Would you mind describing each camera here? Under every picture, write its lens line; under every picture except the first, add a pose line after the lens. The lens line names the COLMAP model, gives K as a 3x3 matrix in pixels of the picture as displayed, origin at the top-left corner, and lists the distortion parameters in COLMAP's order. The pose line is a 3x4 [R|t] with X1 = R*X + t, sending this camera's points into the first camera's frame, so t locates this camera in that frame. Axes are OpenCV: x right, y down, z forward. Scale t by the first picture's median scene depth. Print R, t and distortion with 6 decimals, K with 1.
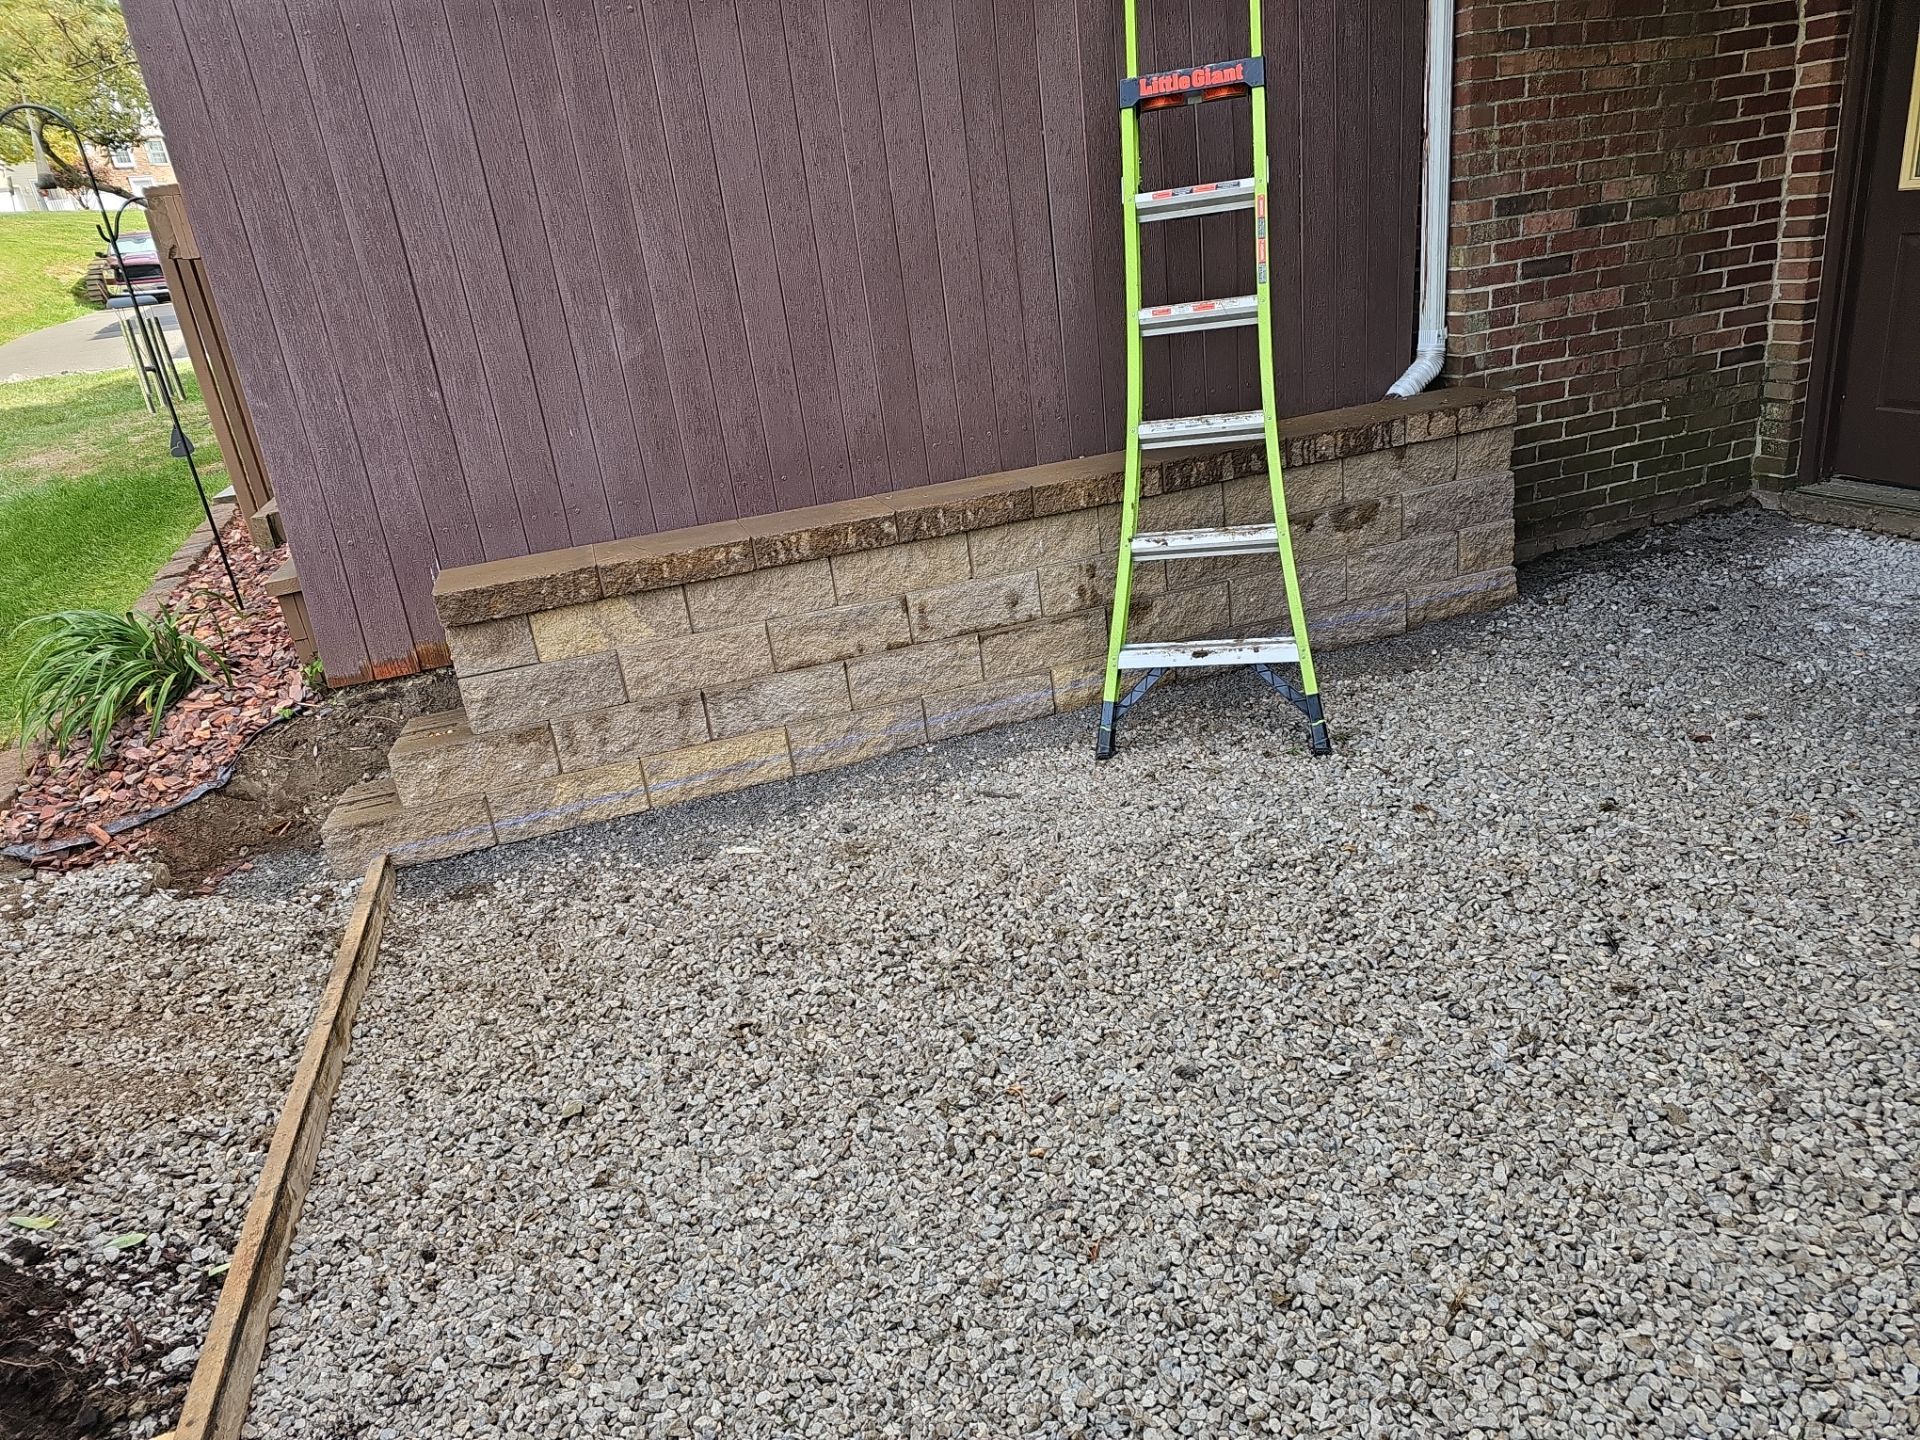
lens RADIAL K [[1325.3, 0, 965.6], [0, 1325.3, 723.1], [0, 0, 1]] dist [0.019915, -0.009534]
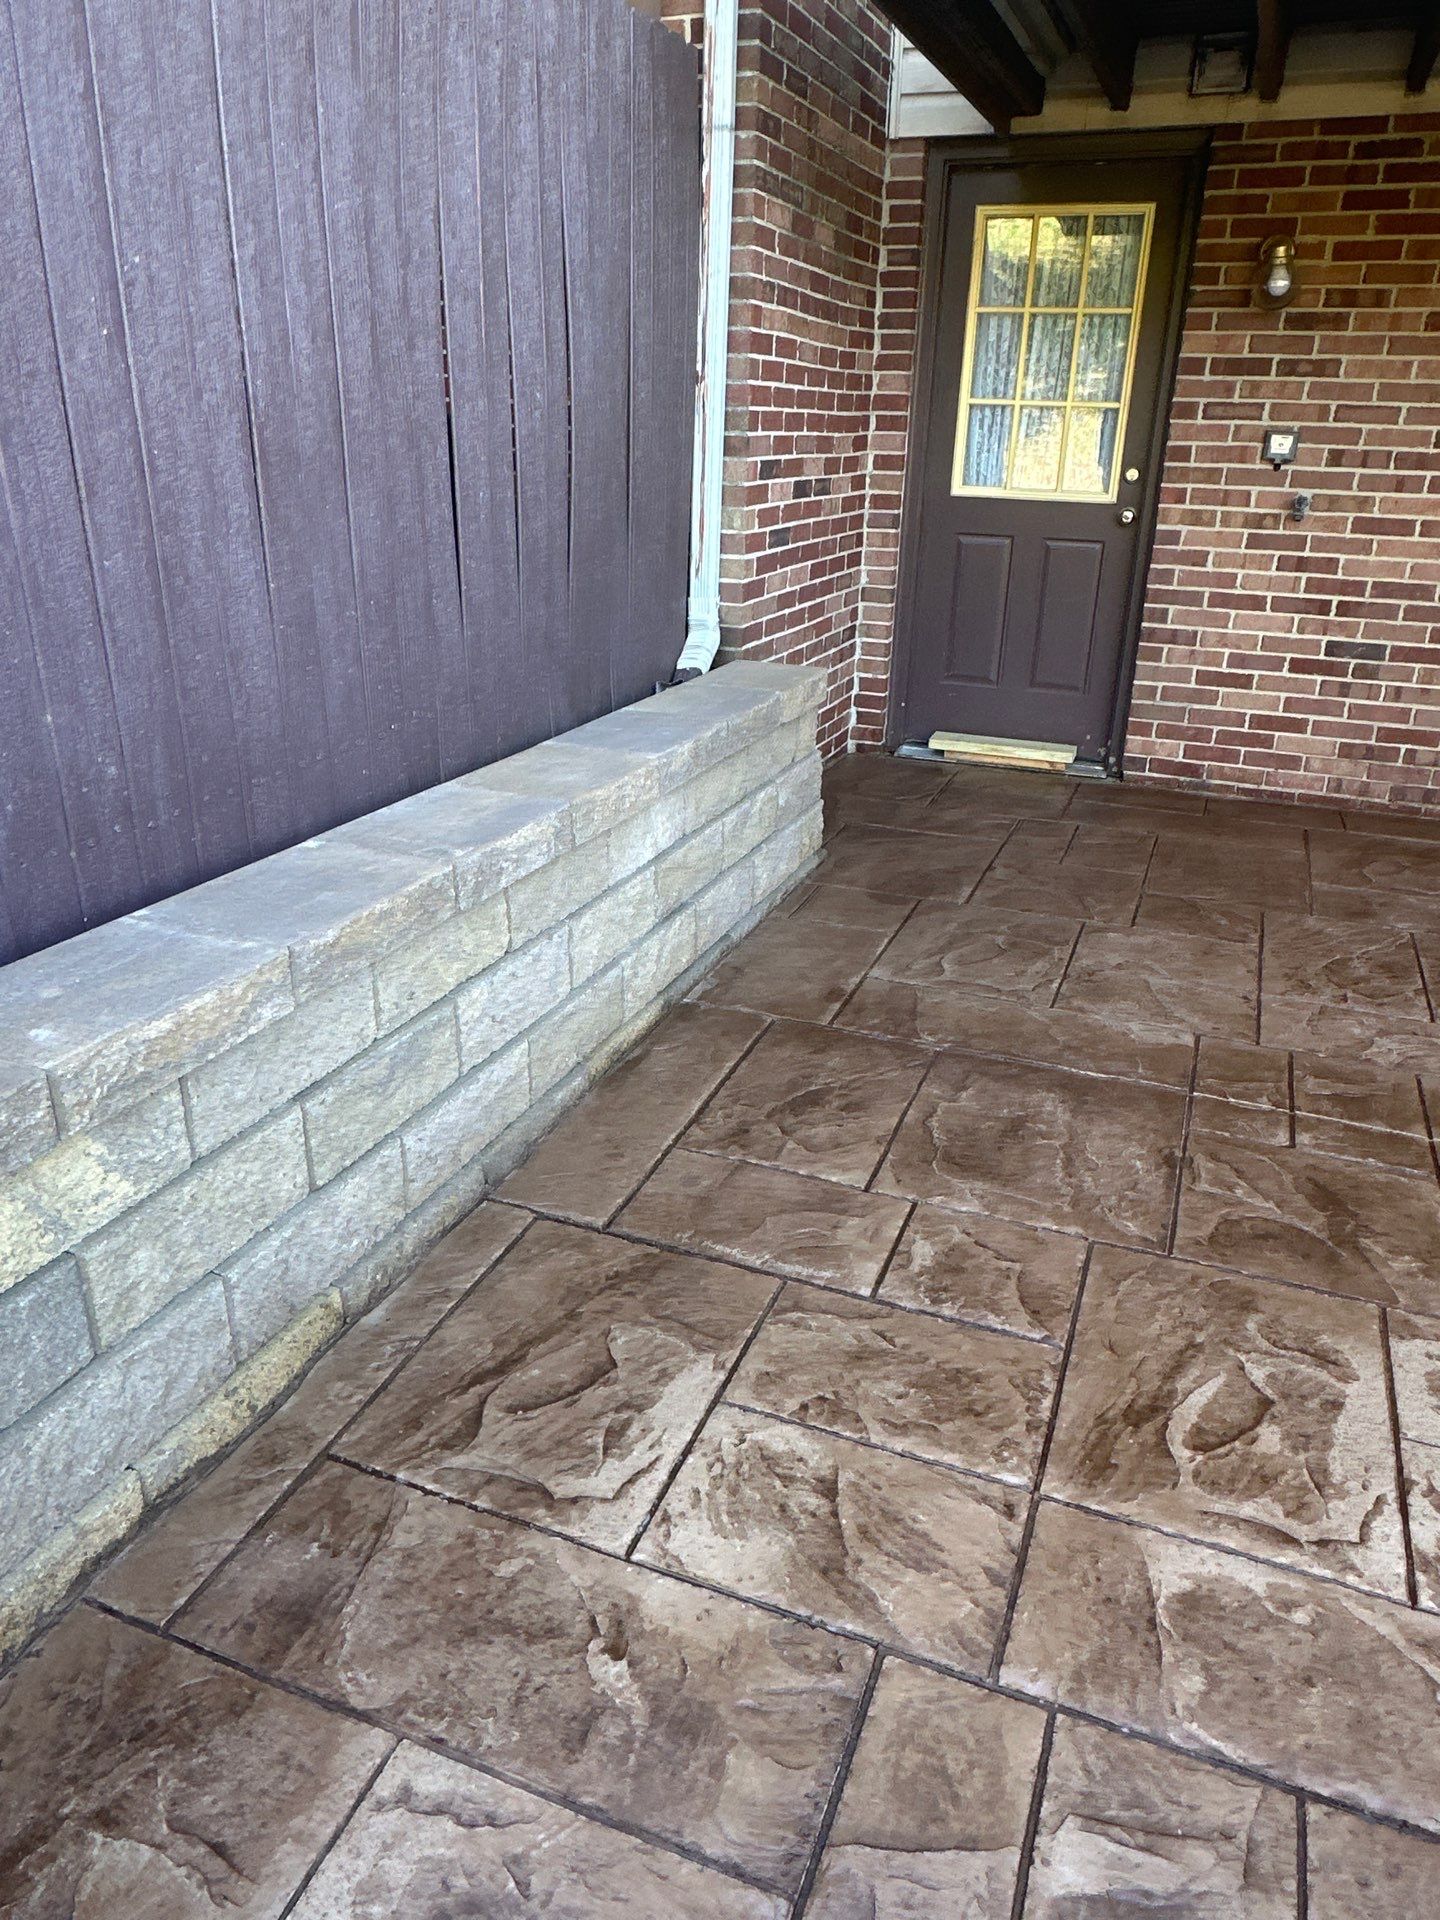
lens RADIAL K [[1309.2, 0, 710.9], [0, 1309.2, 967.1], [0, 0, 1]] dist [-0.005666, 0.001229]
pose [[0.632251, -0.175854, 0.754543, -0.356248], [0.195850, 0.978546, 0.063953, -0.108224], [-0.749601, 0.107342, 0.653127, 0.448328]]
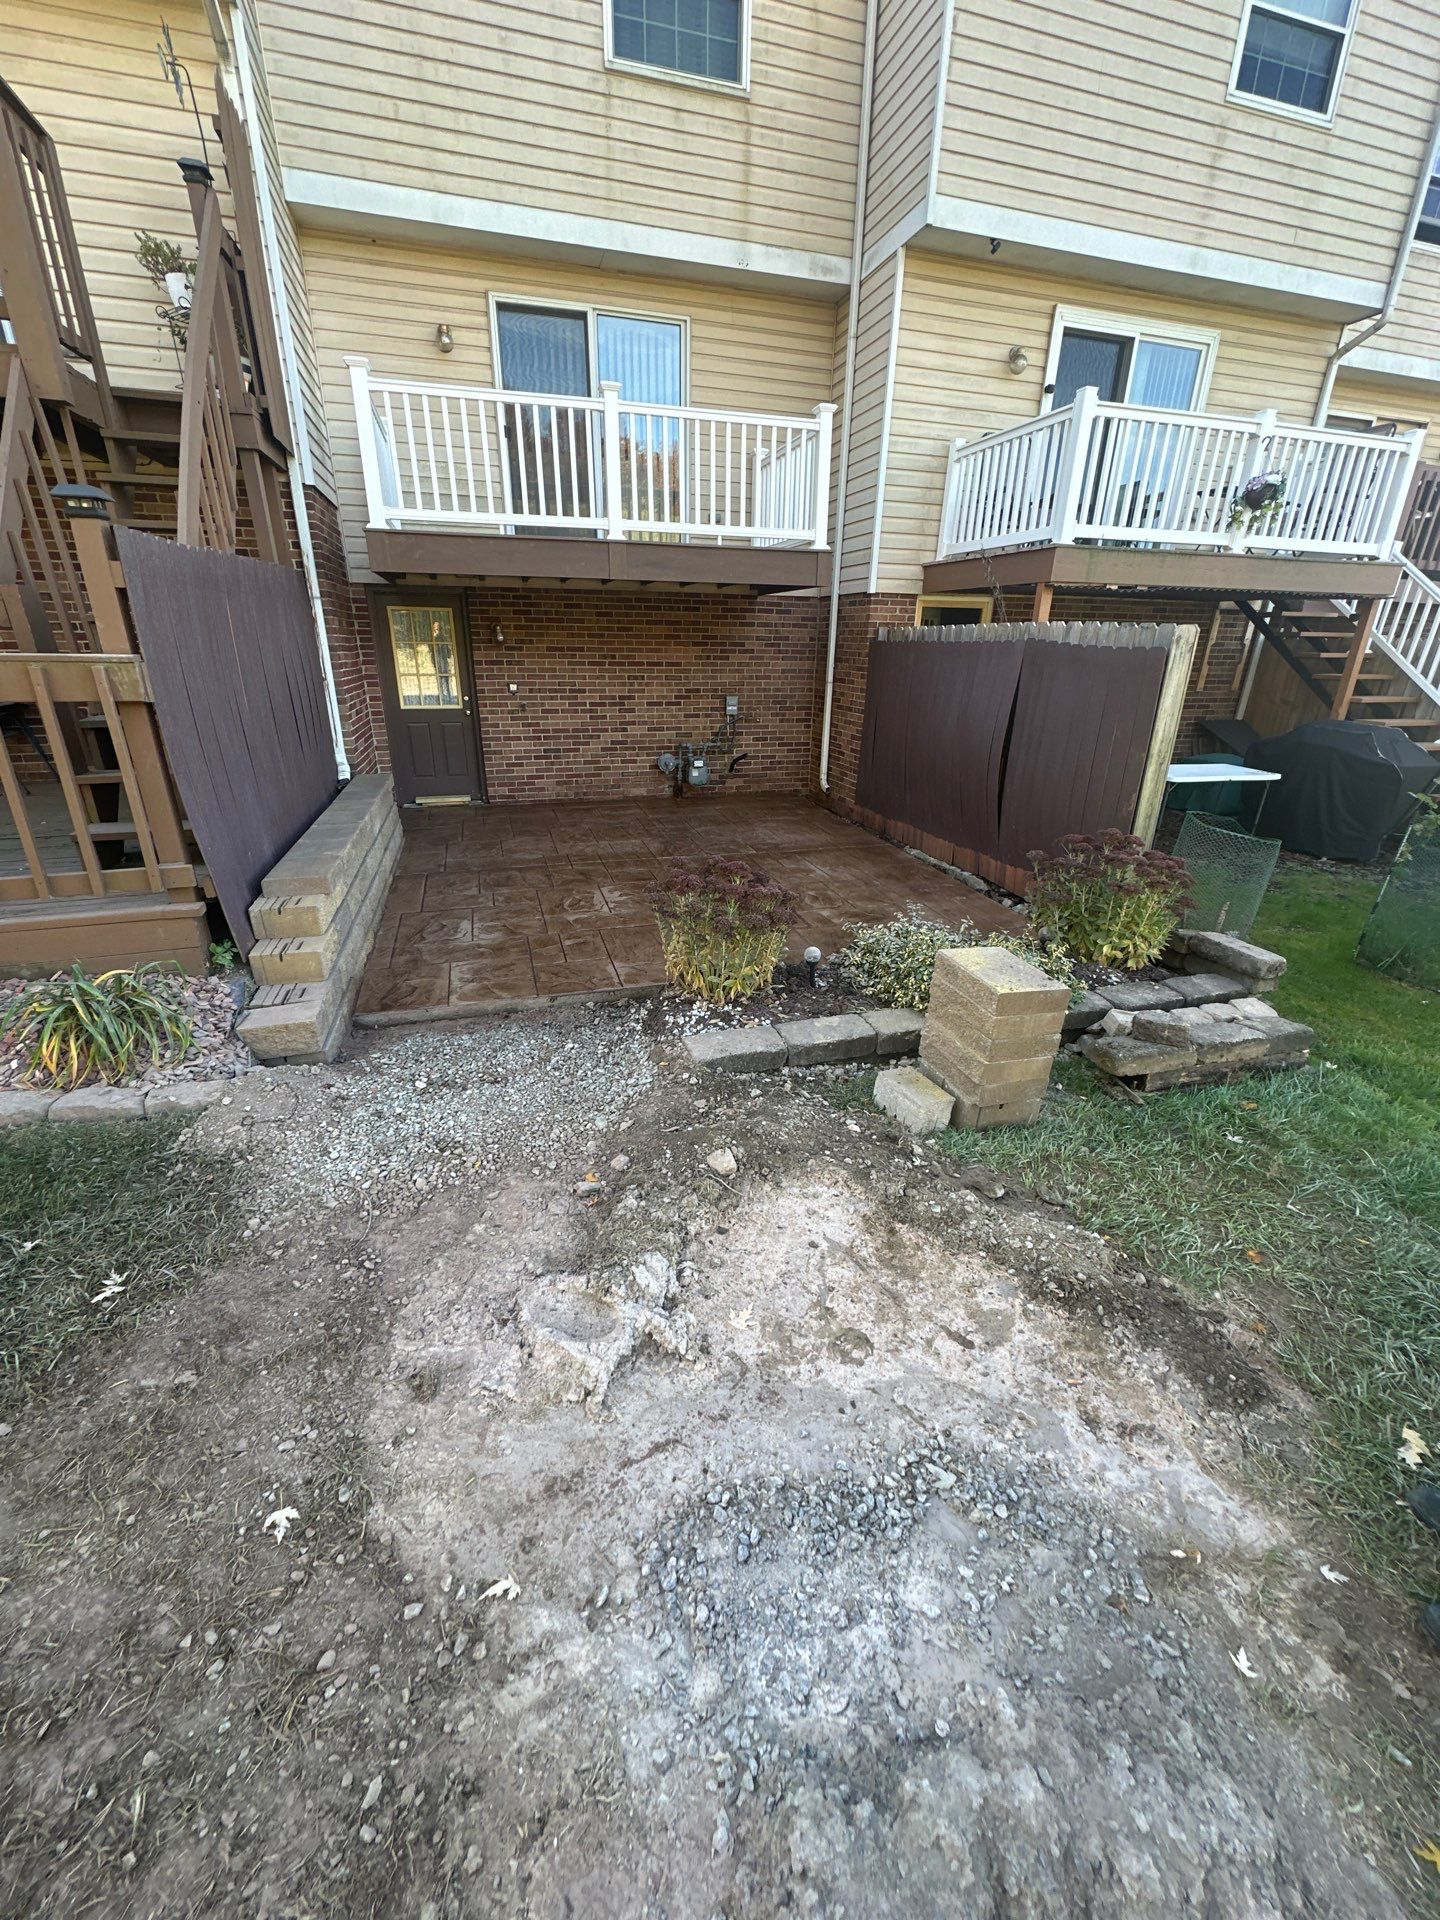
lens RADIAL K [[767.7, 0, 718.3], [0, 767.7, 962.0], [0, 0, 1]] dist [-0.001872, -0.000015]
pose [[0.021911, -0.275226, 0.961130, -1.157548], [0.358351, 0.899644, 0.249450, -0.044686], [-0.933330, 0.338956, 0.118339, 0.285973]]
